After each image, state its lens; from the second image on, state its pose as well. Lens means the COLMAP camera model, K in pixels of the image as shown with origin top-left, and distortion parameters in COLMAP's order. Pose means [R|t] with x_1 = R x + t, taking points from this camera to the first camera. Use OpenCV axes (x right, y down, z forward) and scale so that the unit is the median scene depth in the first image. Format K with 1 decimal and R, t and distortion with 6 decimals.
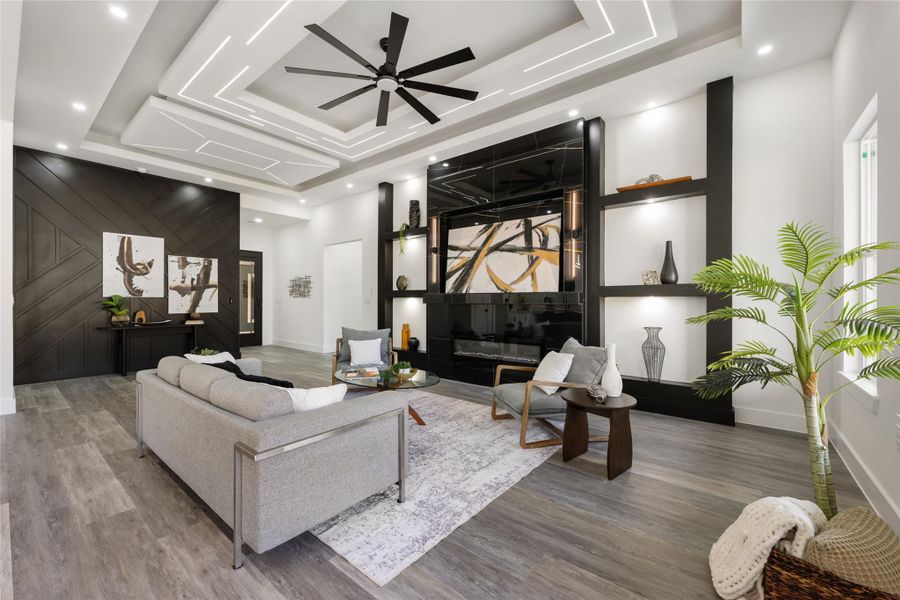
lens RADIAL K [[356.9, 0, 446.9], [0, 356.9, 300.5], [0, 0, 1]] dist [-0.002450, 0.000805]
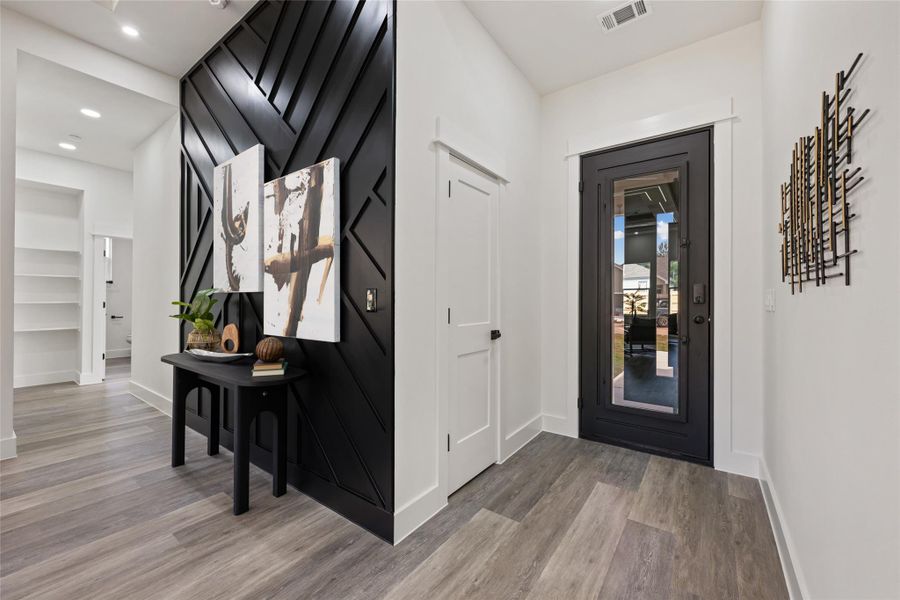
lens RADIAL K [[356.9, 0, 450.4], [0, 356.9, 296.5], [0, 0, 1]] dist [-0.002450, 0.000805]
pose [[0.049668, -0.008166, -0.998732, -0.374537], [-0.005658, 0.999948, -0.008458, -0.001835], [0.998750, 0.006071, 0.049620, 1.149228]]
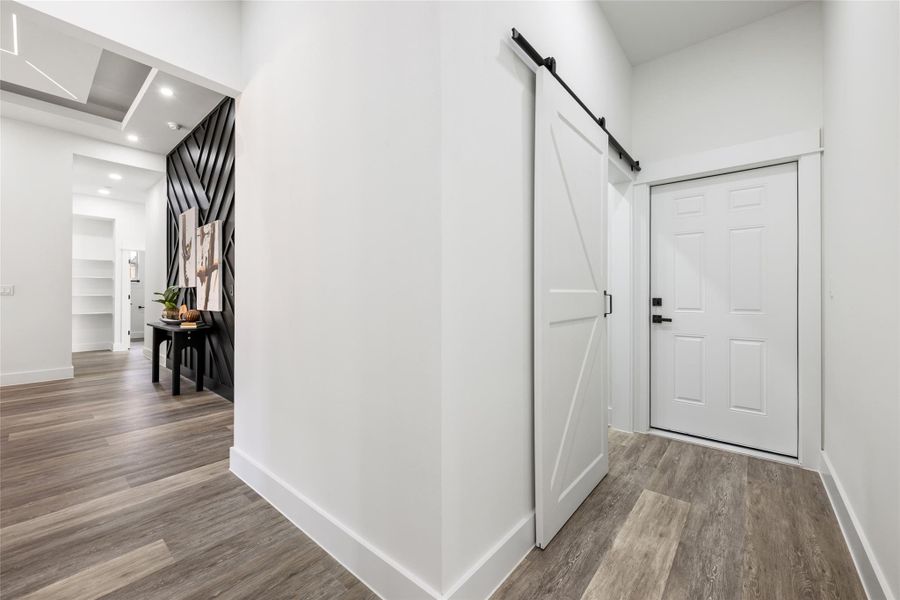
lens RADIAL K [[356.9, 0, 443.6], [0, 356.9, 296.6], [0, 0, 1]] dist [-0.002450, 0.000805]
pose [[-0.027013, -0.003128, -0.999630, -0.078724], [-0.007268, 0.999969, -0.002932, 0.008819], [0.999609, 0.007186, -0.027035, 1.470621]]
